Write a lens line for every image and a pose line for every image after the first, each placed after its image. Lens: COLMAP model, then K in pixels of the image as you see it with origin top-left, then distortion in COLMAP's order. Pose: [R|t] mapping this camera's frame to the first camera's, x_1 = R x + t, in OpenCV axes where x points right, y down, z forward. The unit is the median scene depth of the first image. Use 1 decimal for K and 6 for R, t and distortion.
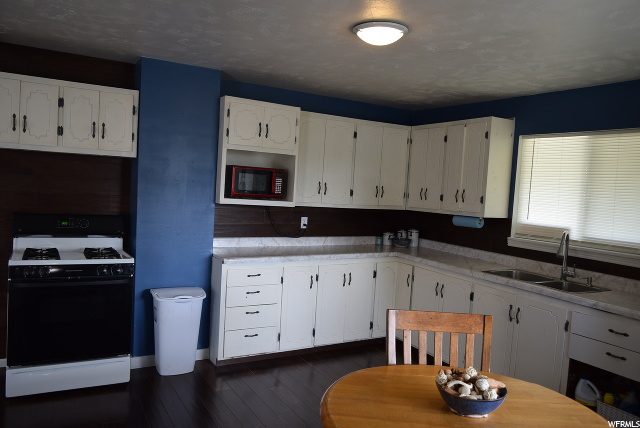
lens RADIAL K [[491.0, 0, 313.2], [0, 491.0, 214.6], [0, 0, 1]] dist [-0.017505, -0.002680]
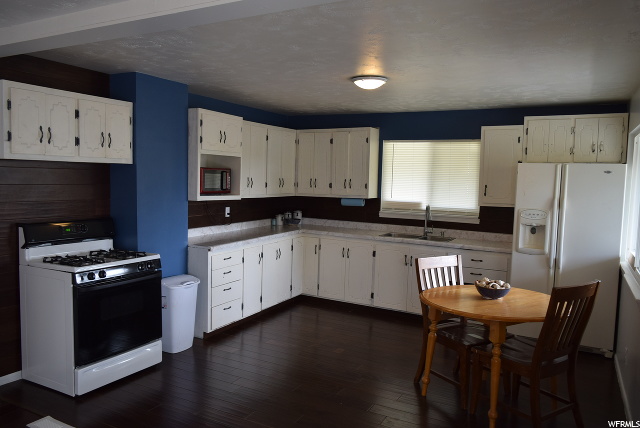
lens RADIAL K [[491.0, 0, 313.2], [0, 491.0, 214.6], [0, 0, 1]] dist [-0.017505, -0.002680]
pose [[0.849098, -0.078923, 0.522306, -0.541604], [0.056780, 0.996683, 0.058299, -0.040346], [-0.525175, -0.019845, 0.850763, -0.129621]]
